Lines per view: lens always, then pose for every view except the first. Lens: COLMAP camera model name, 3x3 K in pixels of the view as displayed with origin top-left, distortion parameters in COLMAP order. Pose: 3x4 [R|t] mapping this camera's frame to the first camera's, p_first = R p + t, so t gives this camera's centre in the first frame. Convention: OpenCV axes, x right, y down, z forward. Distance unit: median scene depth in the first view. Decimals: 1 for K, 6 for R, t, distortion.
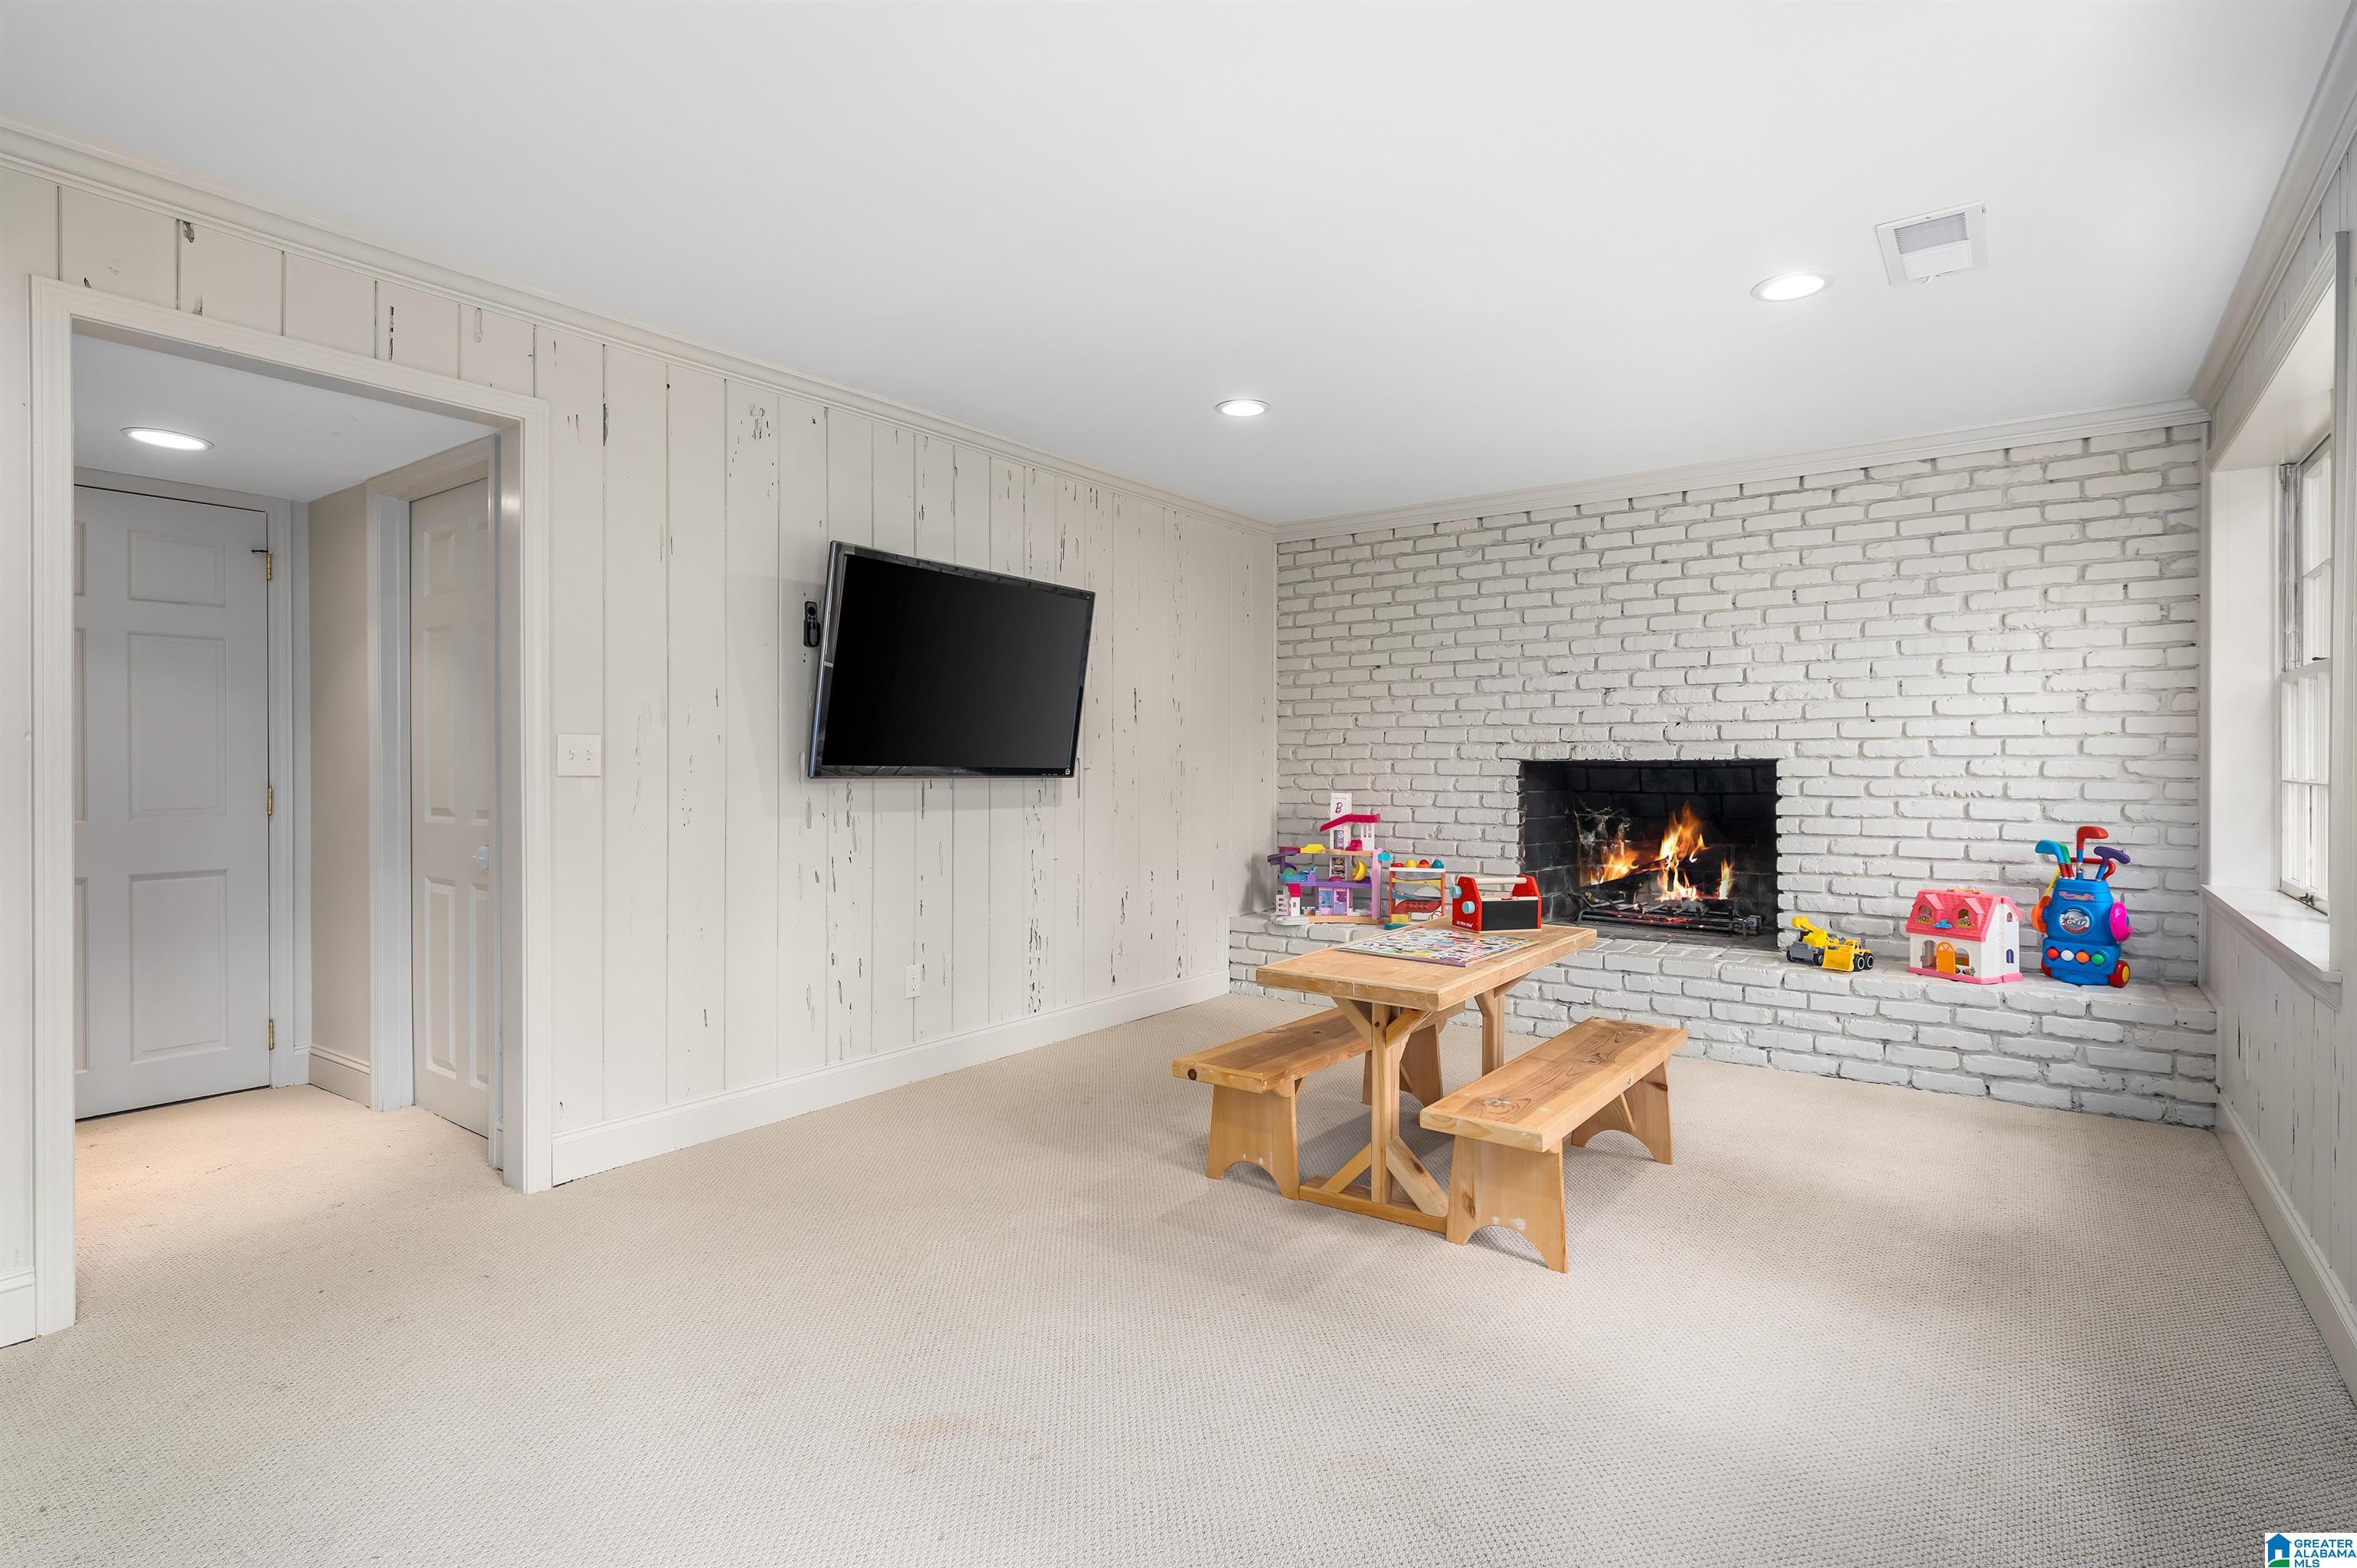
lens RADIAL K [[1153.2, 0, 1178.5], [0, 1153.2, 784.0], [0, 0, 1]] dist [0.002752, 0.000377]
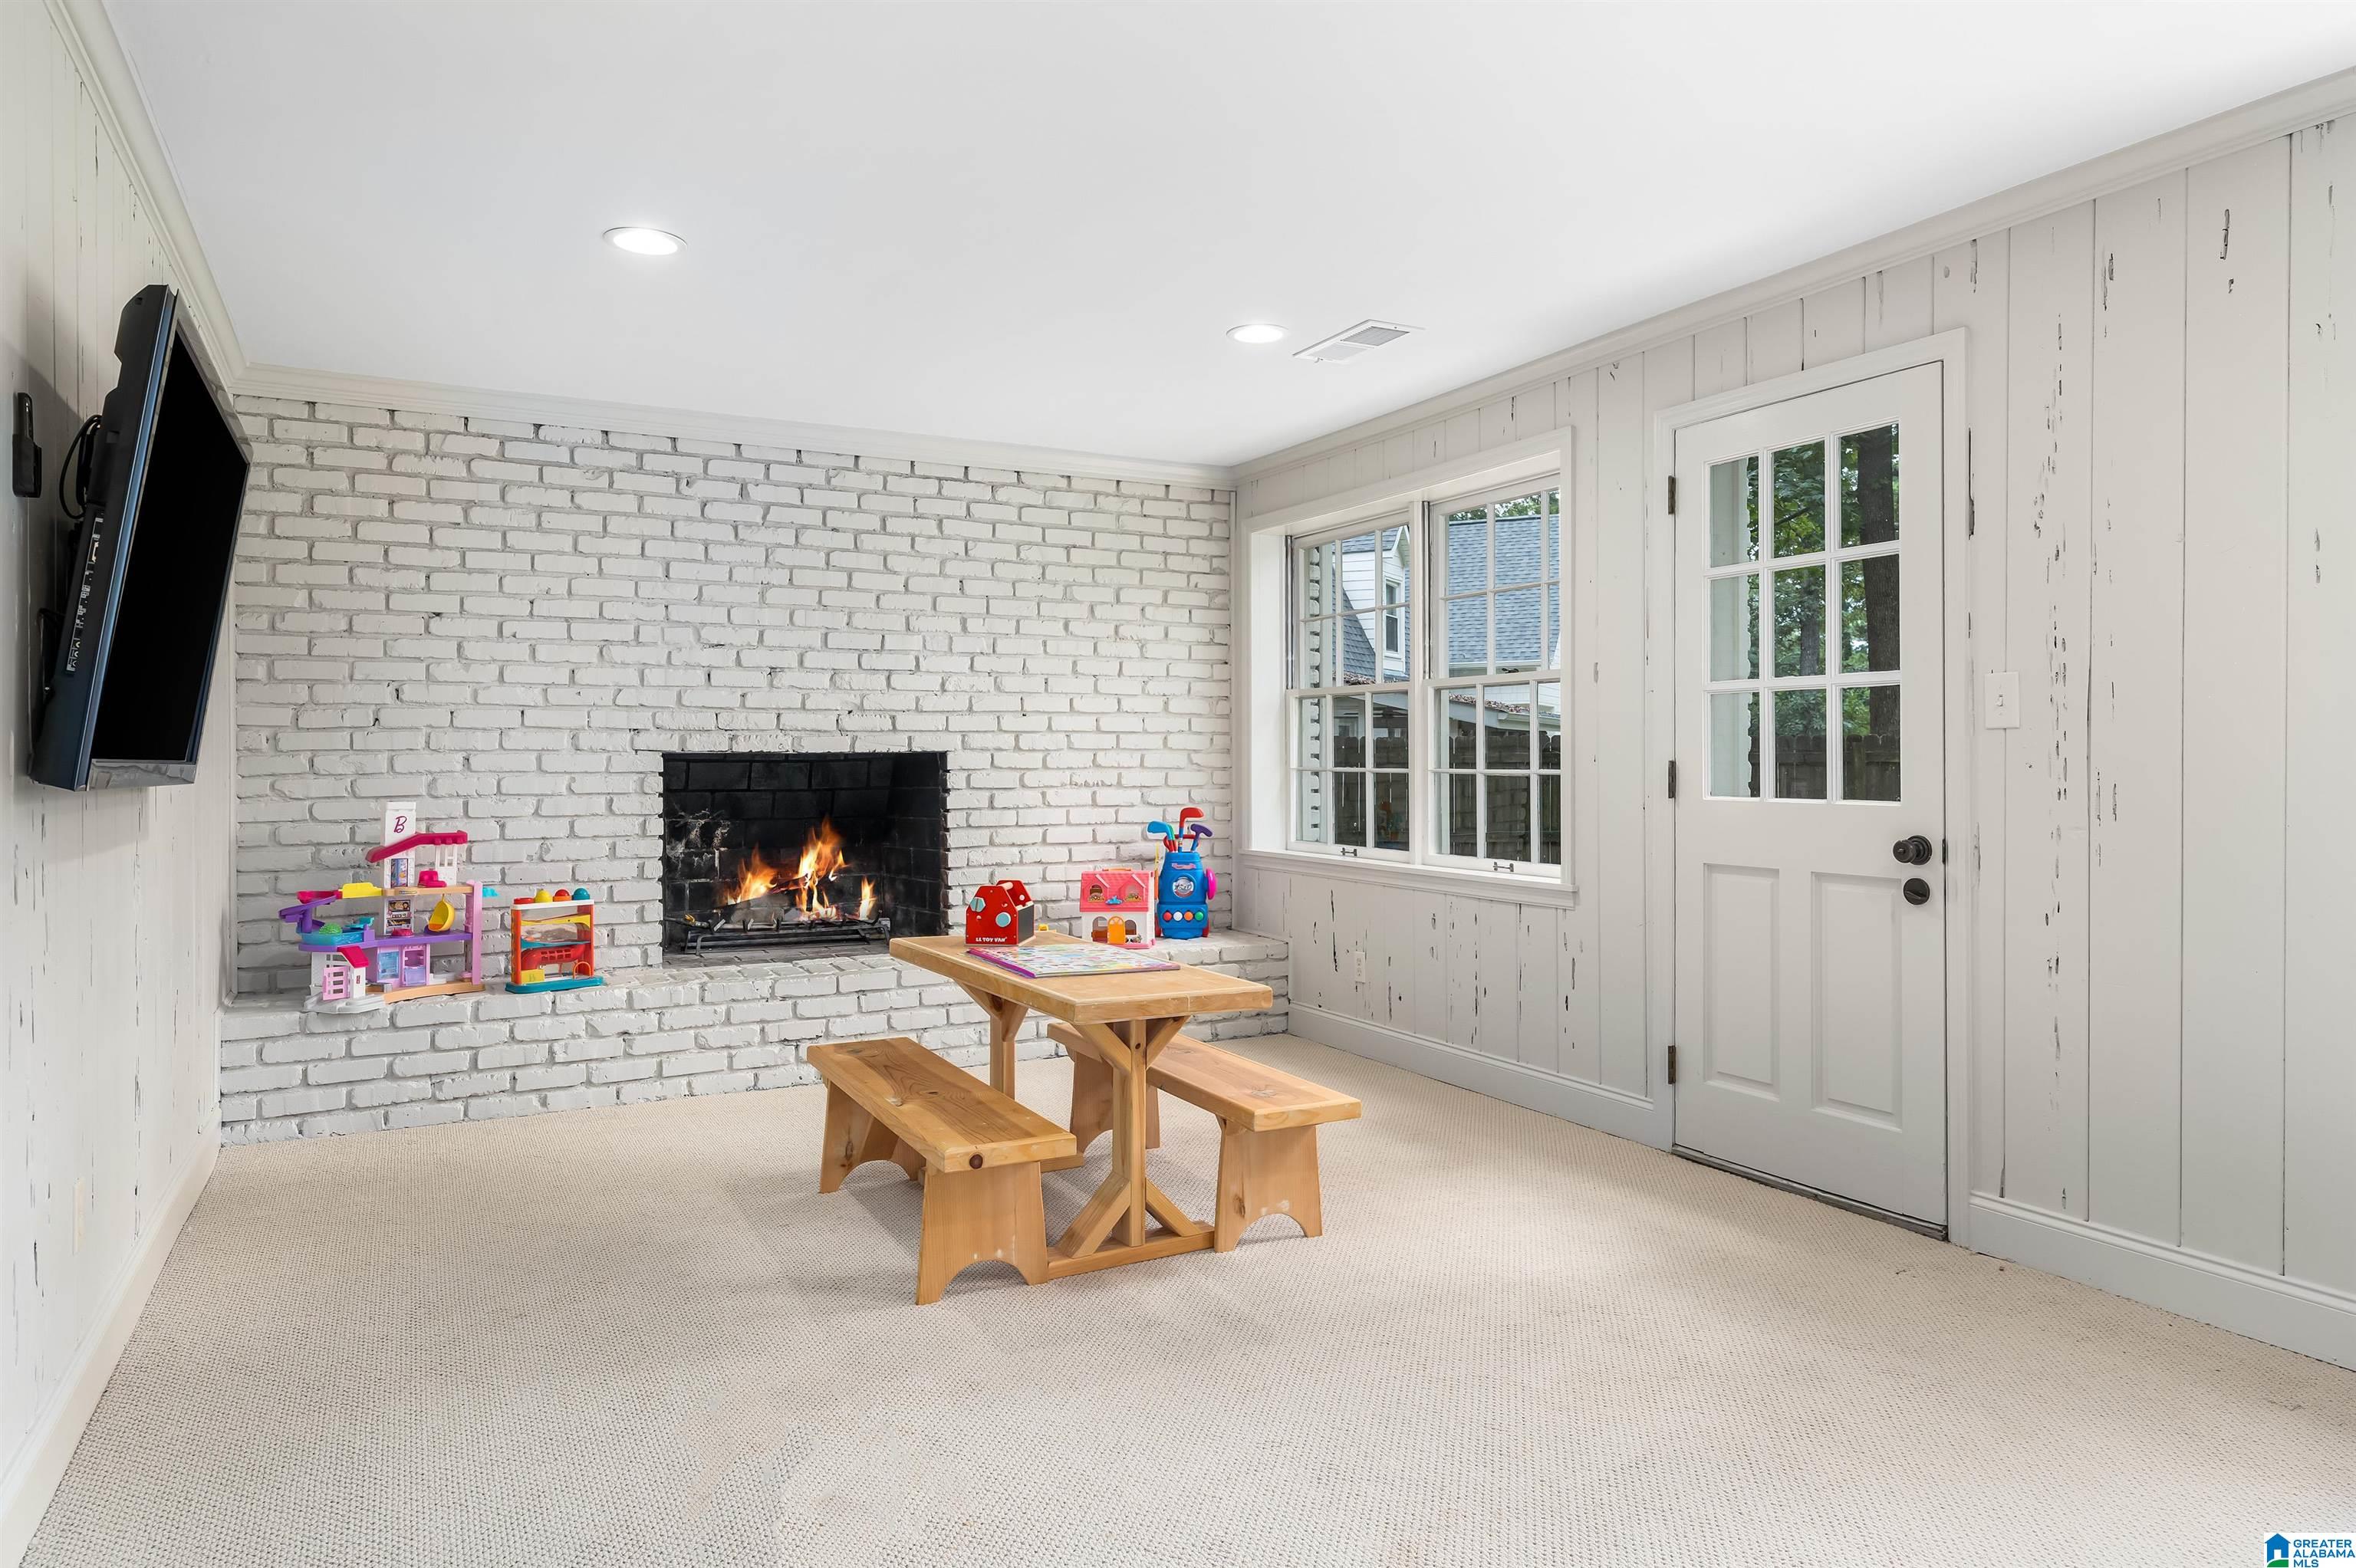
lens RADIAL K [[1467.9, 0, 1178.7], [0, 1467.9, 772.8], [0, 0, 1]] dist [-0.000120, 0.000266]
pose [[0.435662, -0.011344, 0.900039, -0.497240], [0.017317, 0.999841, 0.004220, -0.005416], [-0.899944, 0.013748, 0.435790, 0.277897]]
